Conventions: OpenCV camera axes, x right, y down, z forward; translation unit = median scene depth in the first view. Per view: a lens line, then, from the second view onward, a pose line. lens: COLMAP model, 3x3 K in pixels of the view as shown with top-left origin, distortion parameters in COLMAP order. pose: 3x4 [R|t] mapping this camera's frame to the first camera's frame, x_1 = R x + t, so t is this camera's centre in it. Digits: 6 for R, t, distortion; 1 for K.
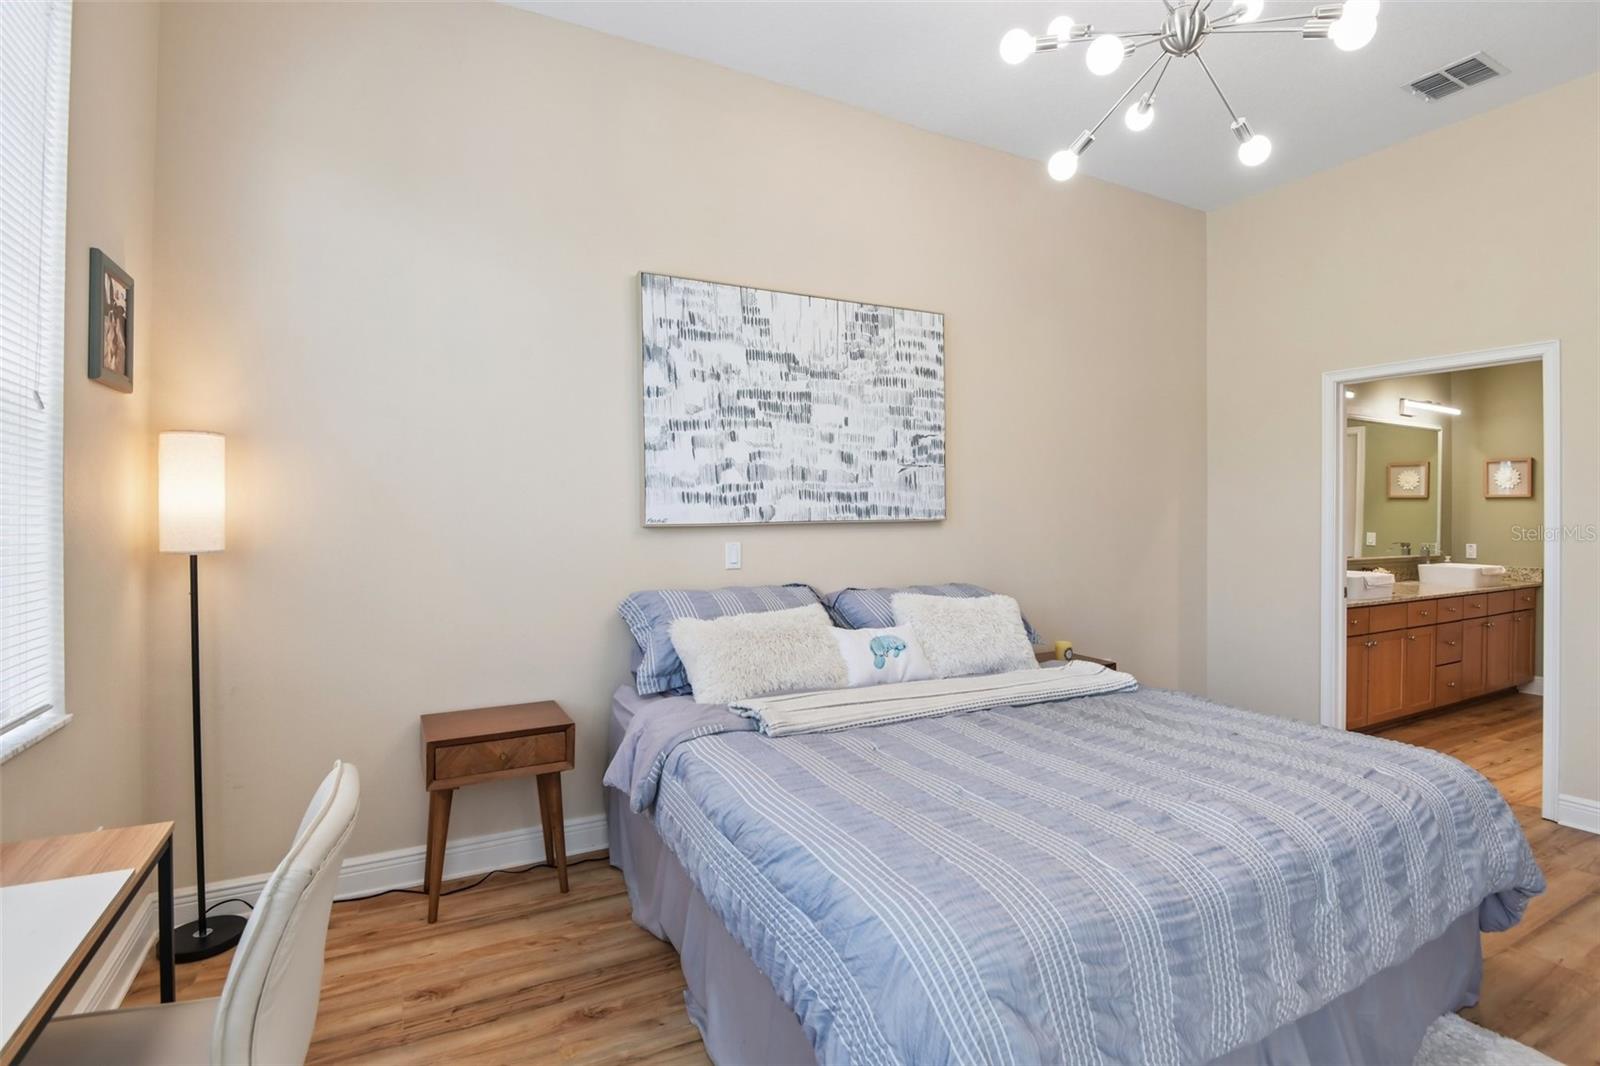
lens RADIAL K [[774.3, 0, 800.0], [0, 774.3, 533.0], [0, 0, 1]] dist [-0.025392, 0.000000]
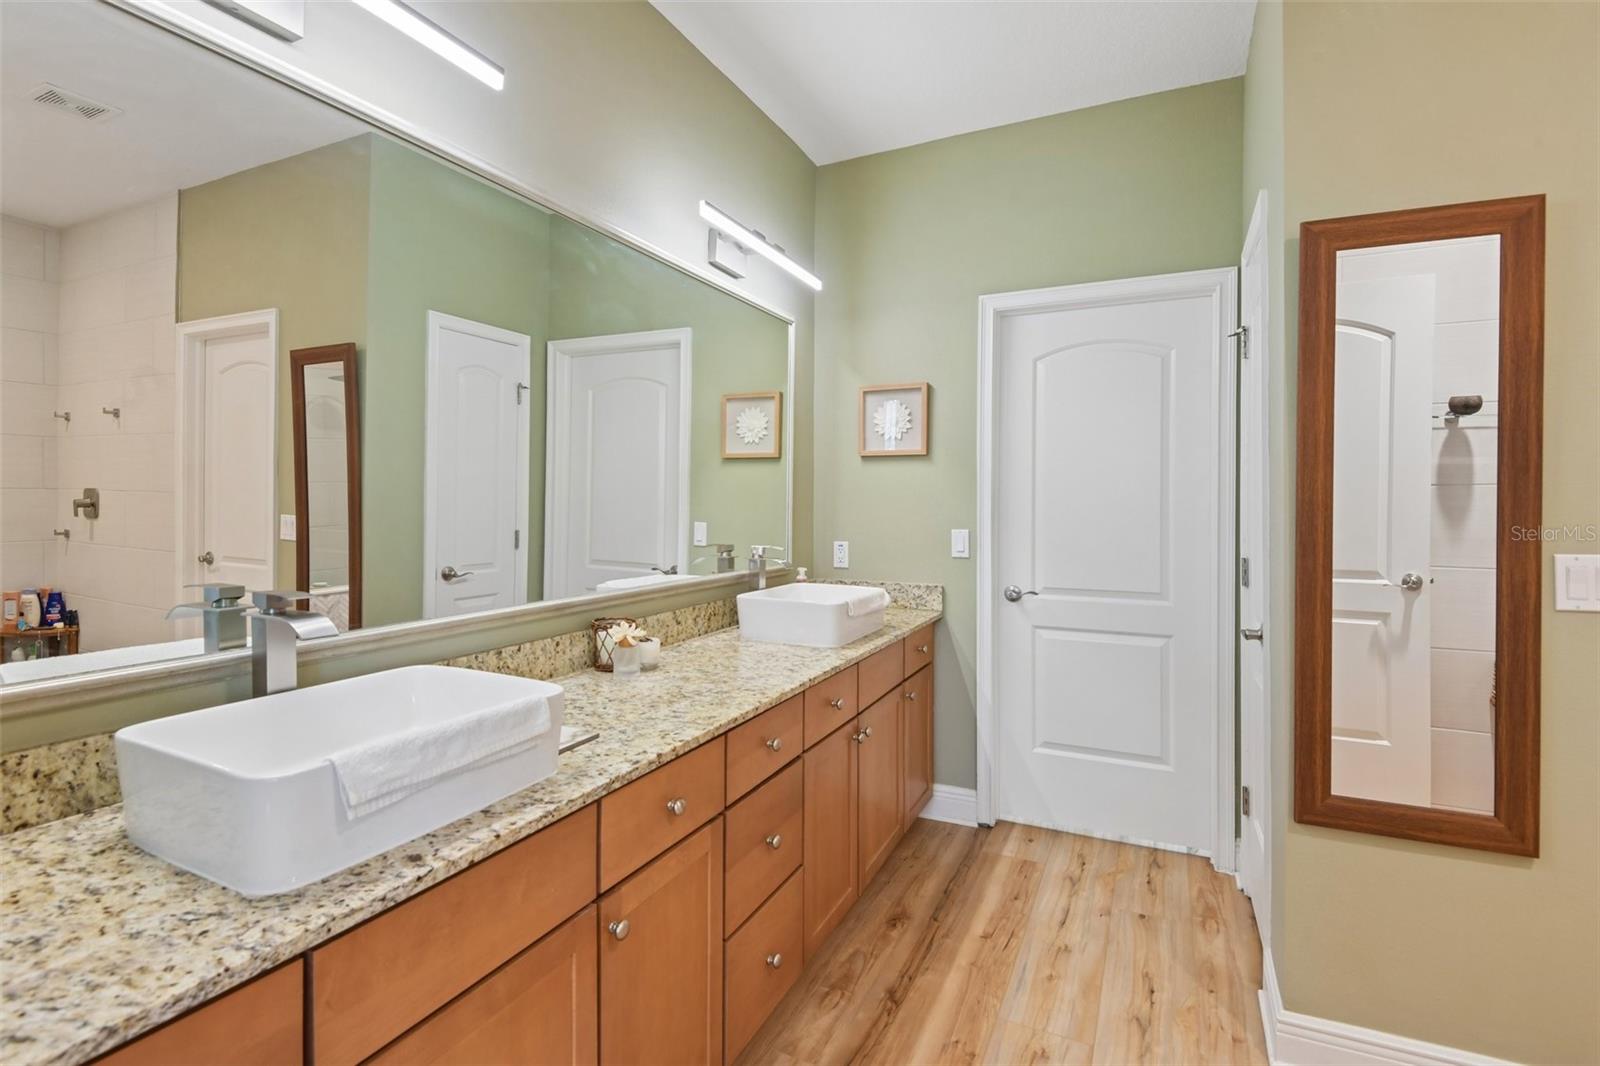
lens RADIAL K [[774.3, 0, 800.0], [0, 774.3, 533.0], [0, 0, 1]] dist [-0.025392, 0.000000]
pose [[0.795212, -0.002231, 0.606327, 0.540200], [-0.008034, 0.999867, 0.014216, -0.001100], [-0.606278, -0.016176, 0.795088, 0.591913]]
